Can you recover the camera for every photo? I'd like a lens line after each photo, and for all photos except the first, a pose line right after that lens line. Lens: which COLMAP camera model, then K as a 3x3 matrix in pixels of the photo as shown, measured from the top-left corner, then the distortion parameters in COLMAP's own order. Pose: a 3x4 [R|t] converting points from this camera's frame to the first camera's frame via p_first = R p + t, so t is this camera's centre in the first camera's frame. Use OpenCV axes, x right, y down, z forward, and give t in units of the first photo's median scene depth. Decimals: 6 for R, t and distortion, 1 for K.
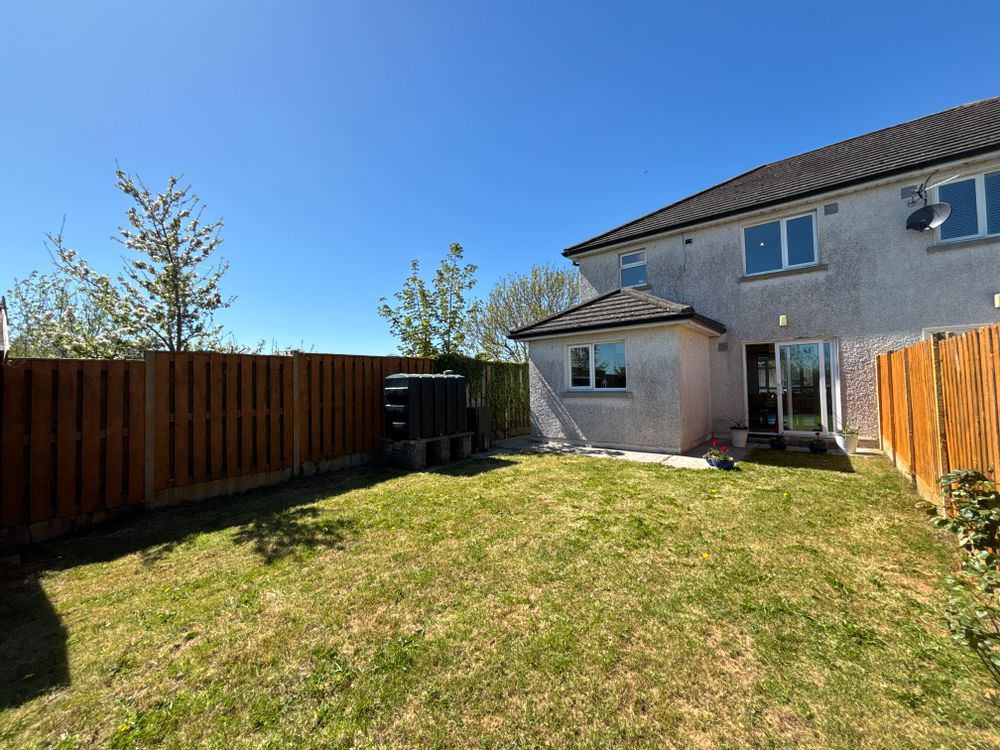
lens RADIAL K [[406.3, 0, 498.4], [0, 406.3, 369.6], [0, 0, 1]] dist [0.002079, -0.000303]
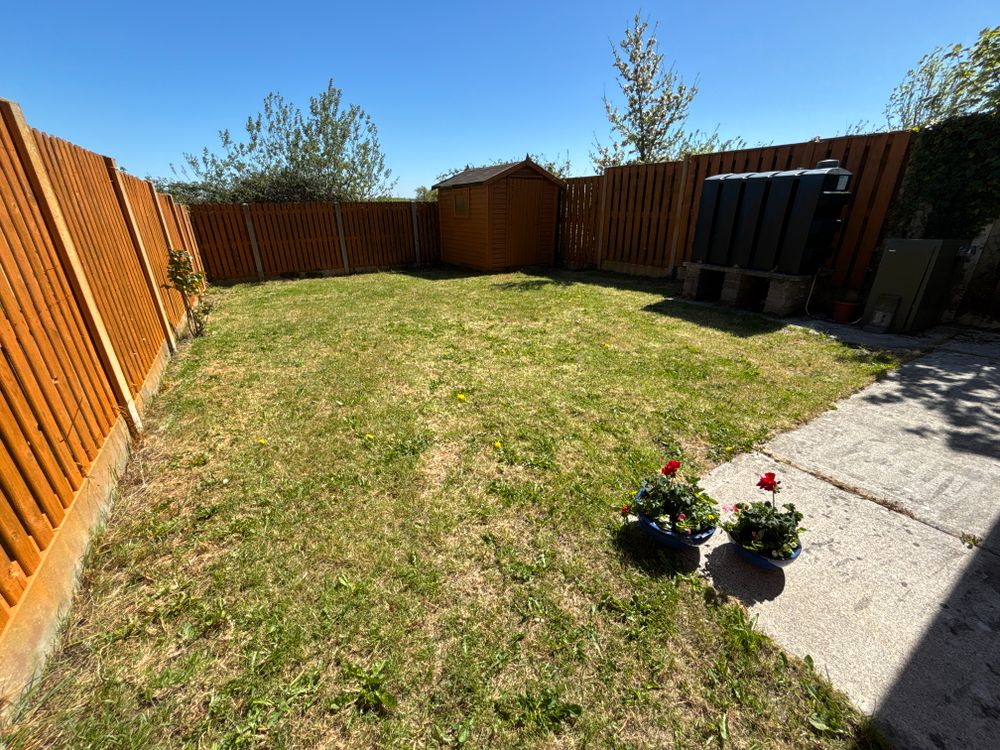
lens RADIAL K [[406.3, 0, 501.0], [0, 406.3, 371.3], [0, 0, 1]] dist [0.002079, -0.000303]
pose [[-0.329604, 0.388980, -0.860265, 0.791401], [0.049876, 0.917084, 0.395562, 0.028840], [0.942801, 0.087472, -0.321675, 0.981552]]
